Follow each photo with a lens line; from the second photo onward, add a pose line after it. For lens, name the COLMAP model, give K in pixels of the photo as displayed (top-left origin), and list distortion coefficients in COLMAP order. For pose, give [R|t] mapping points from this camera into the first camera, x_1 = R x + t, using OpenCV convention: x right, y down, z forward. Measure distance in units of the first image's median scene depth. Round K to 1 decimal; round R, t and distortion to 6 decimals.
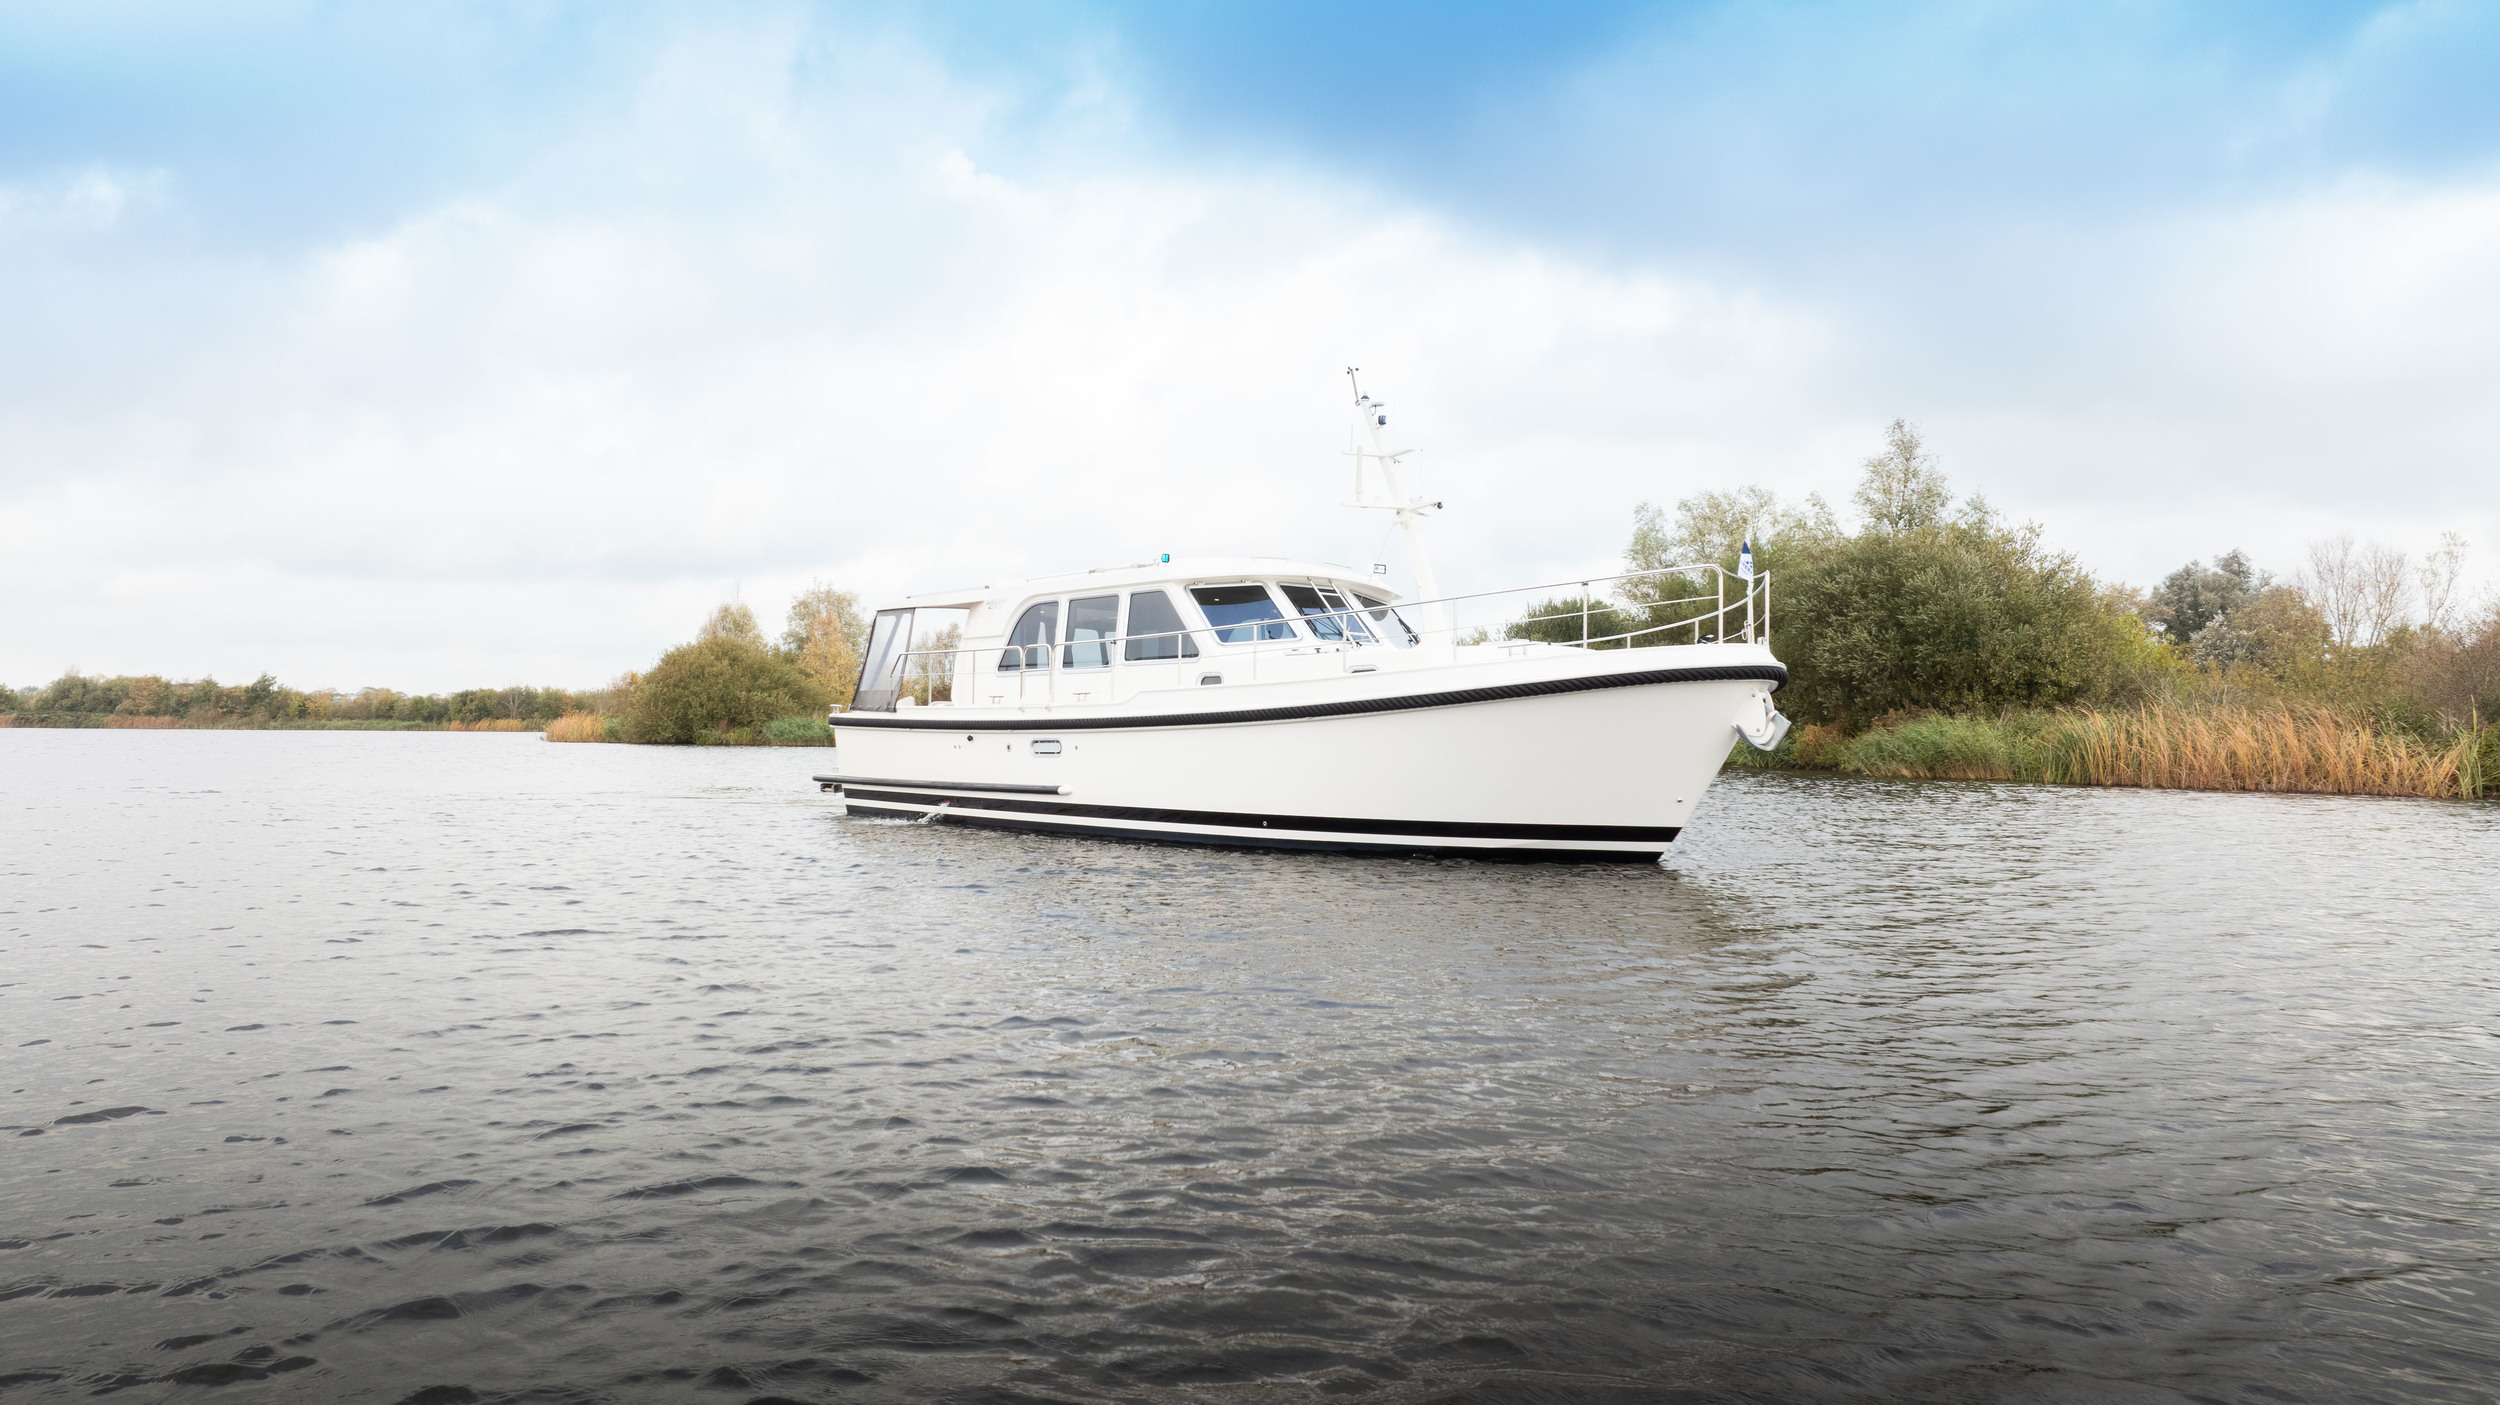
lens RADIAL K [[1872.4, 0, 1250.0], [0, 1872.4, 702.5], [0, 0, 1]] dist [0.001772, 0.000336]
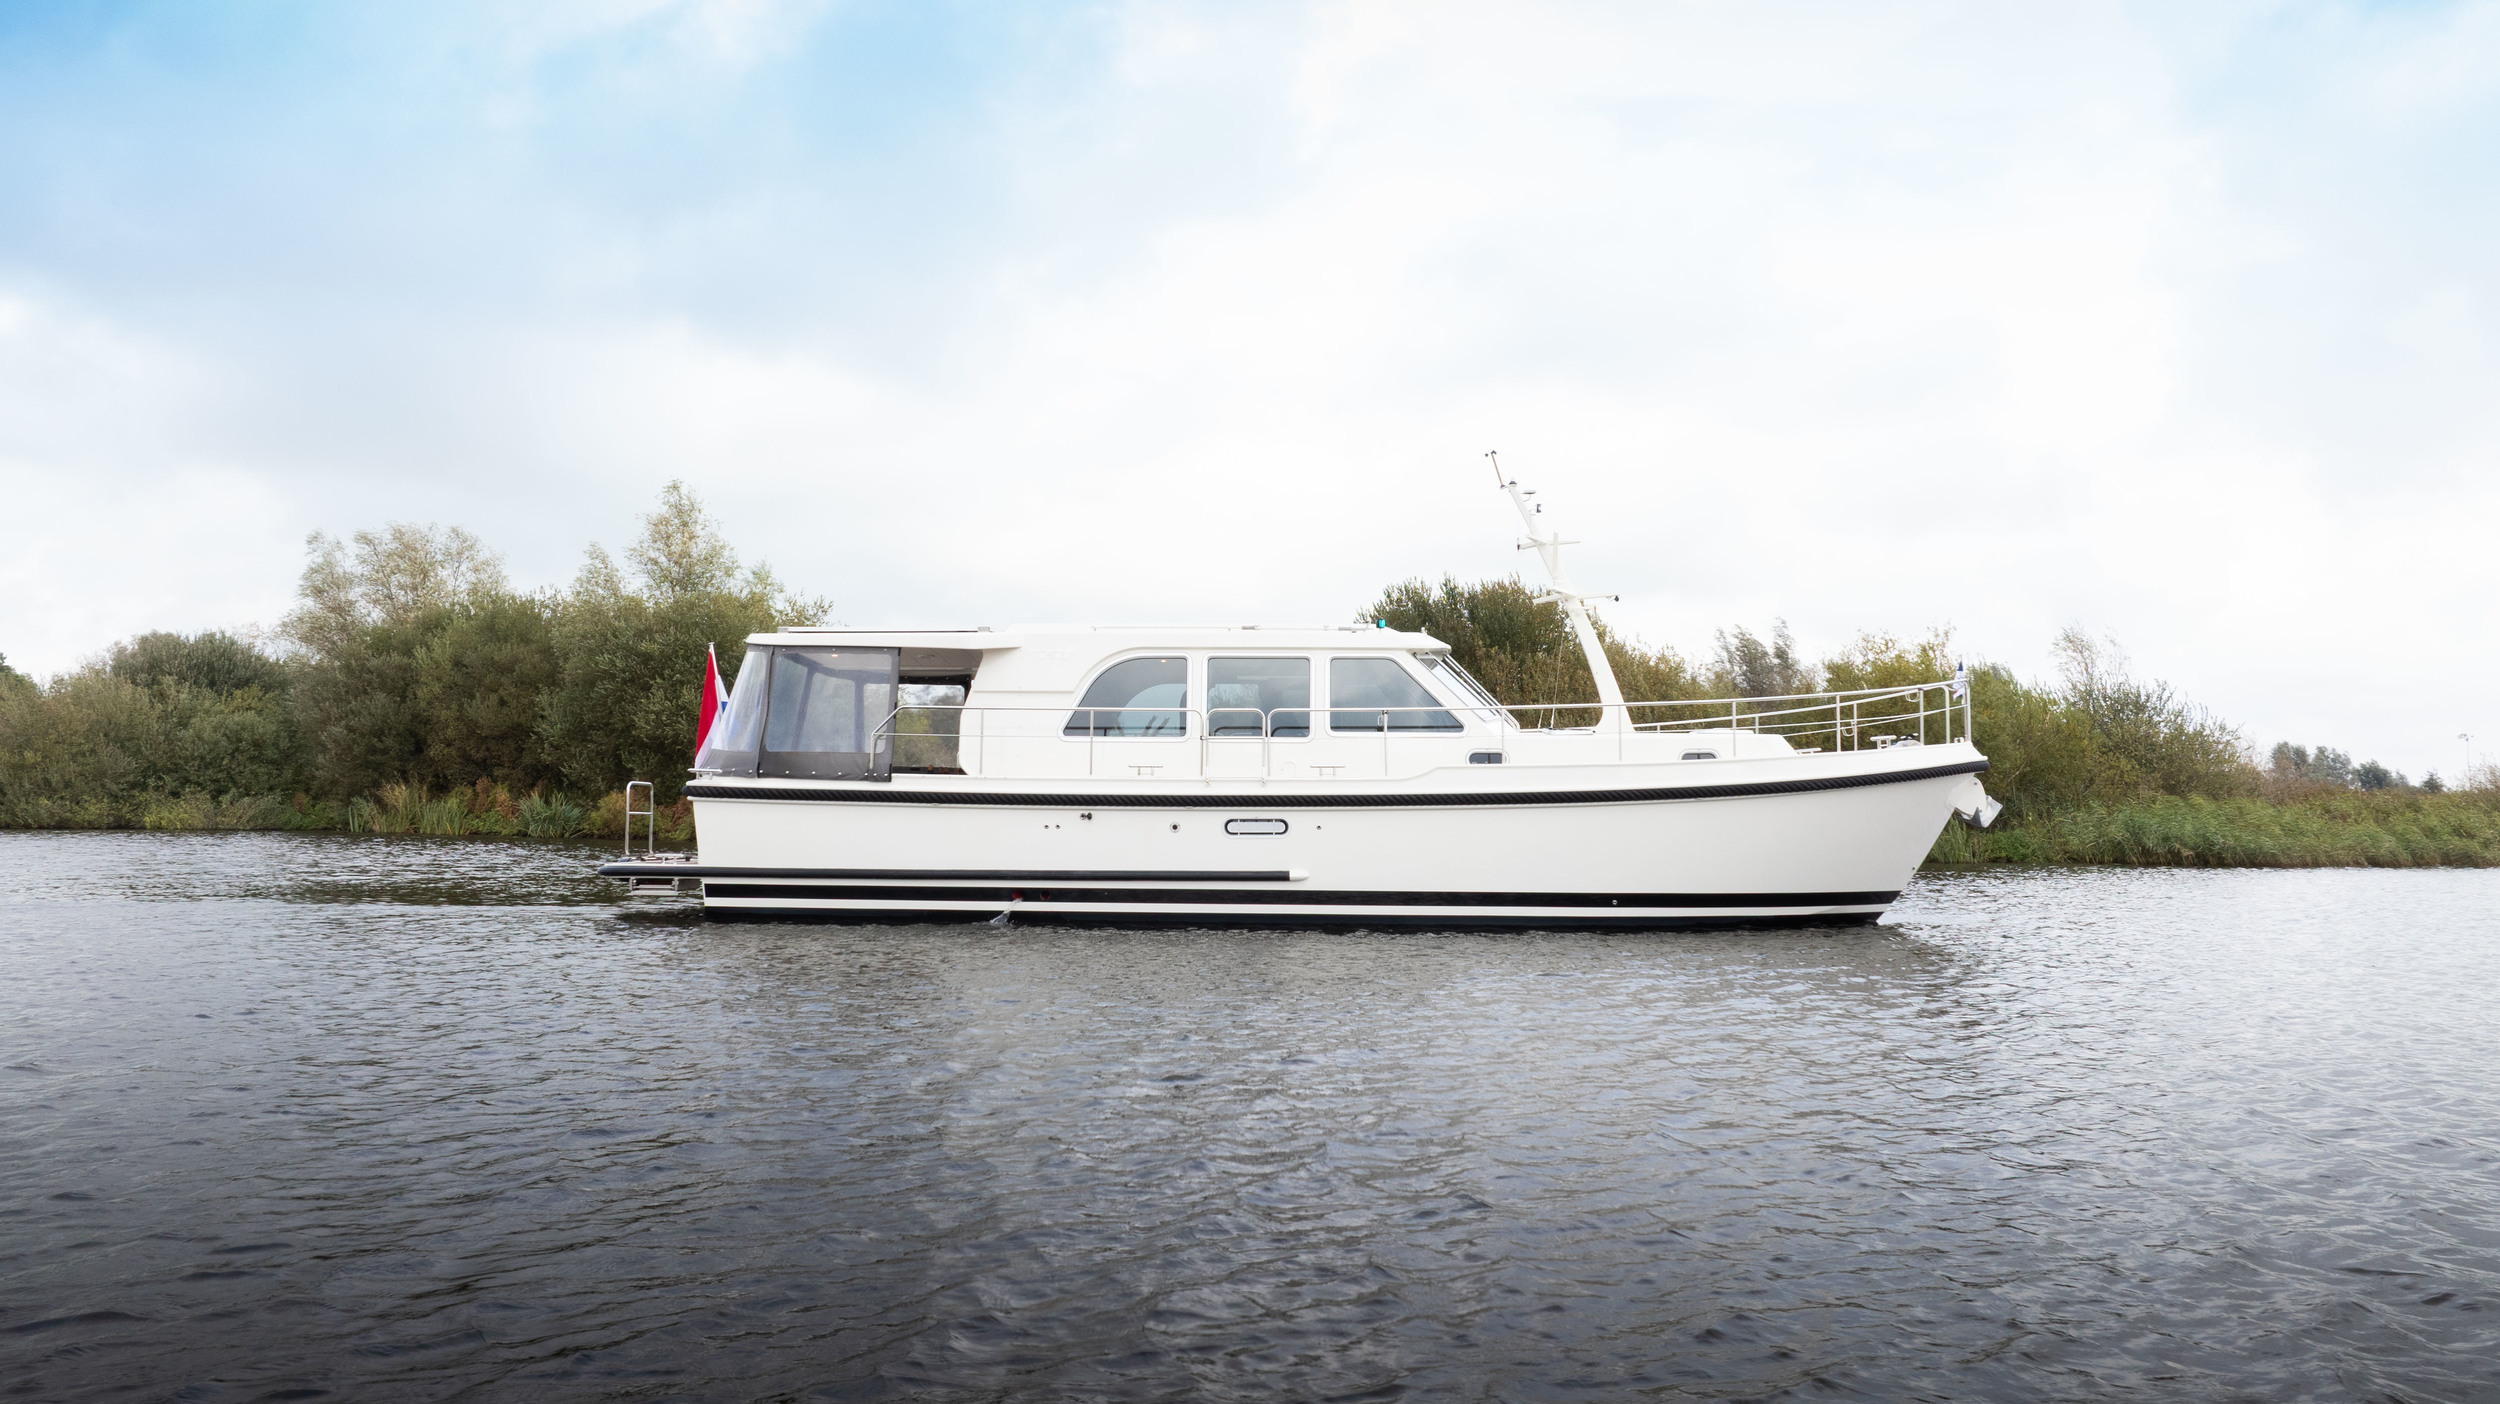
lens RADIAL K [[1872.4, 0, 1250.0], [0, 1872.4, 702.0], [0, 0, 1]] dist [0.001772, 0.000336]
pose [[0.631295, 0.042321, 0.774388, -0.775548], [-0.018174, 0.999043, -0.039783, 0.000221], [-0.775330, 0.011041, 0.631460, 0.440152]]
